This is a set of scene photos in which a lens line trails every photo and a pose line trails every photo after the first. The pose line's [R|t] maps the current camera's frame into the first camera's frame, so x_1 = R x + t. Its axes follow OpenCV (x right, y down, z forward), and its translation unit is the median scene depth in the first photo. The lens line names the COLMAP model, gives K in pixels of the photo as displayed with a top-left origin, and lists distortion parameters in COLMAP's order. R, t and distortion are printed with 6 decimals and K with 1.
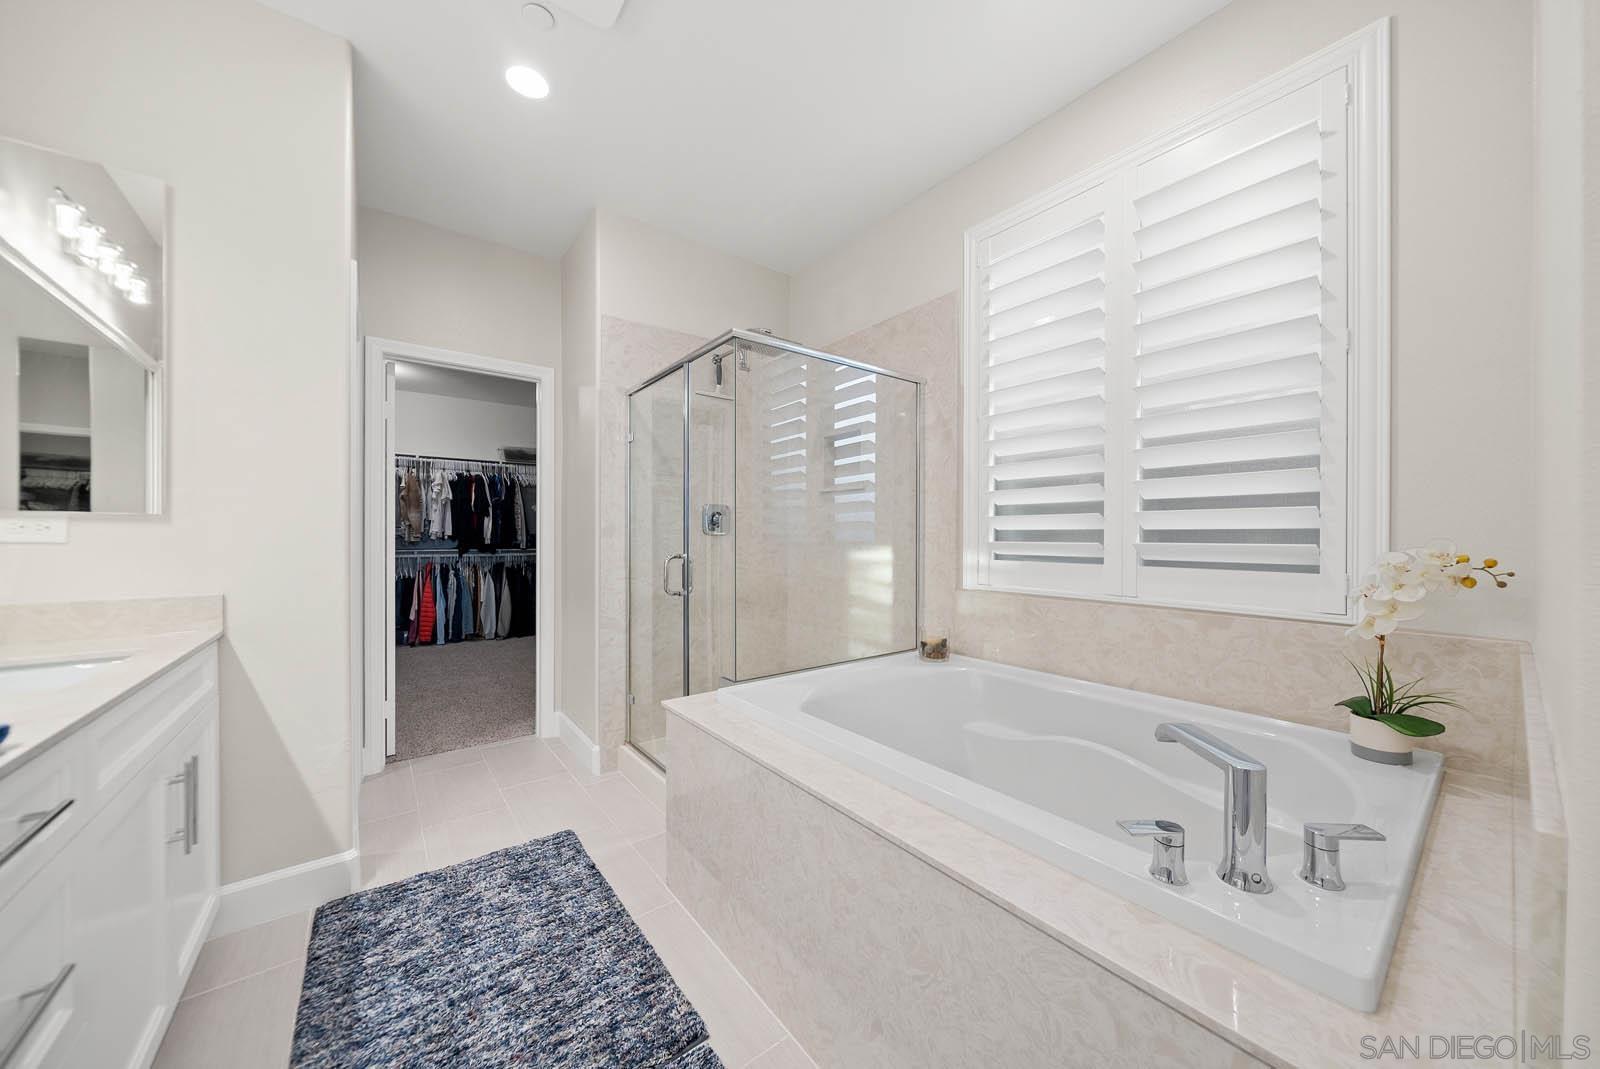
lens RADIAL K [[563.7, 0, 800.0], [0, 563.7, 534.5], [0, 0, 1]] dist [0.000619, 0.000093]
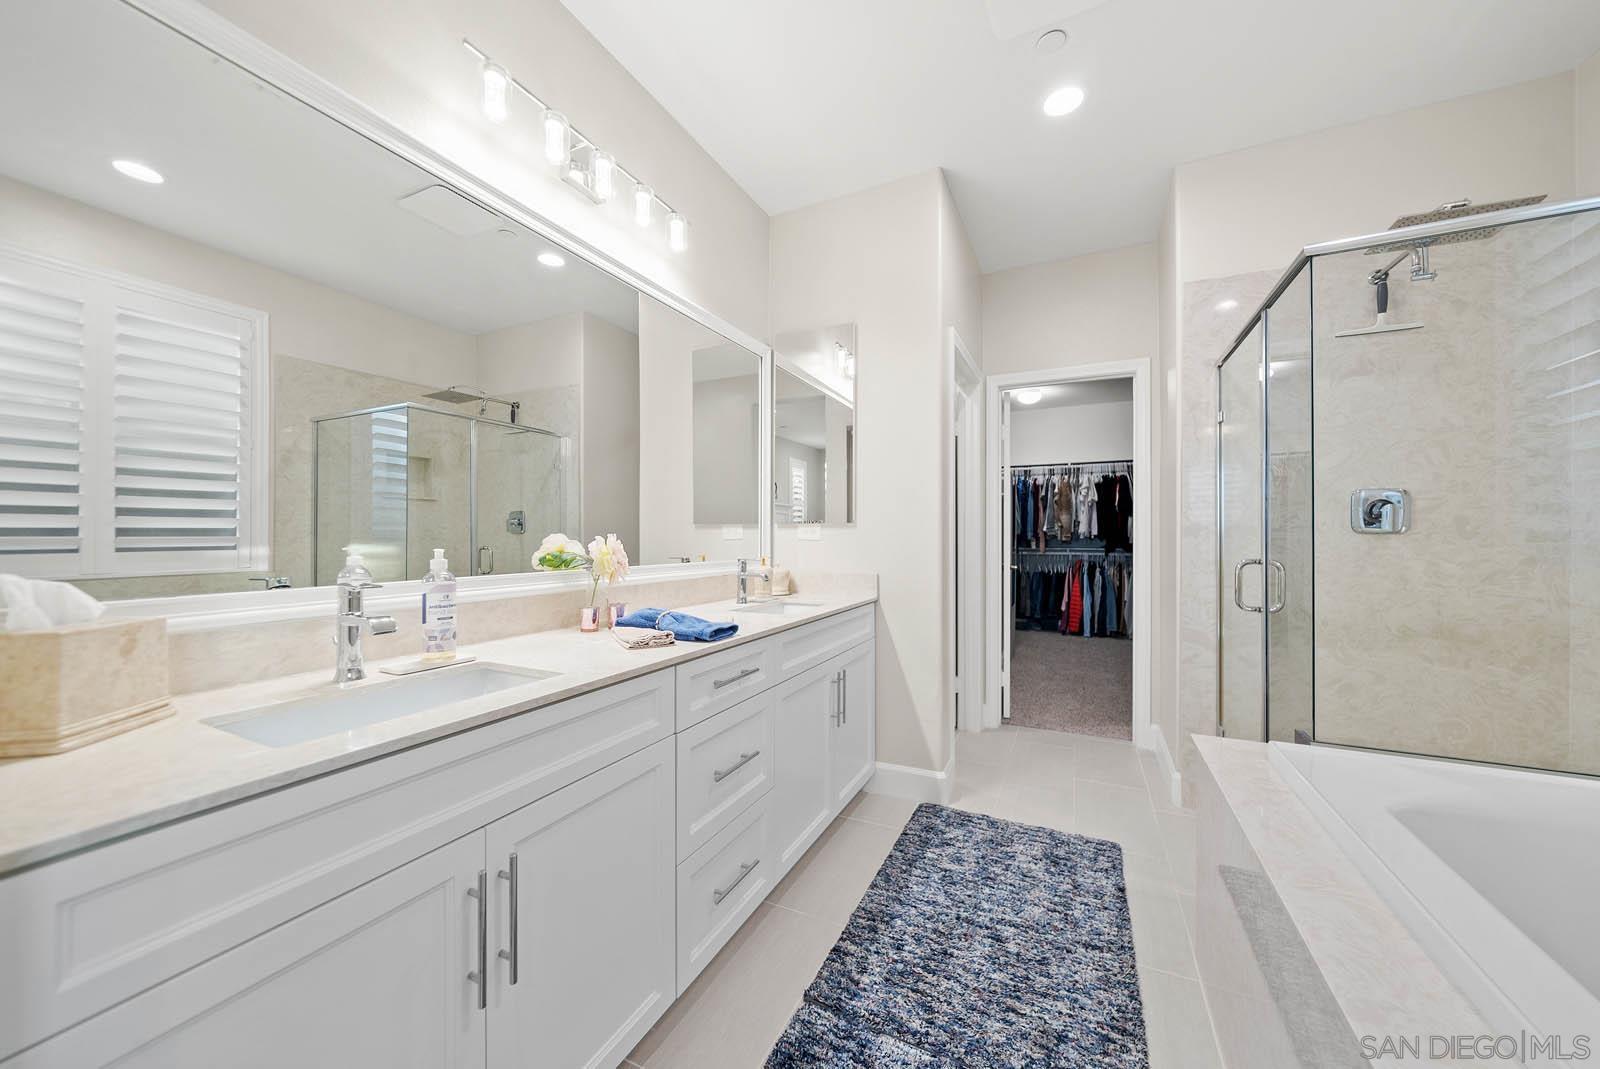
lens RADIAL K [[561.0, 0, 800.0], [0, 561.0, 534.5], [0, 0, 1]] dist [0.000411, -0.000026]
pose [[0.444762, -0.002556, -0.895645, 0.235215], [0.003412, 0.999994, -0.001159, -0.000510], [0.895642, -0.002540, 0.444768, 0.112020]]
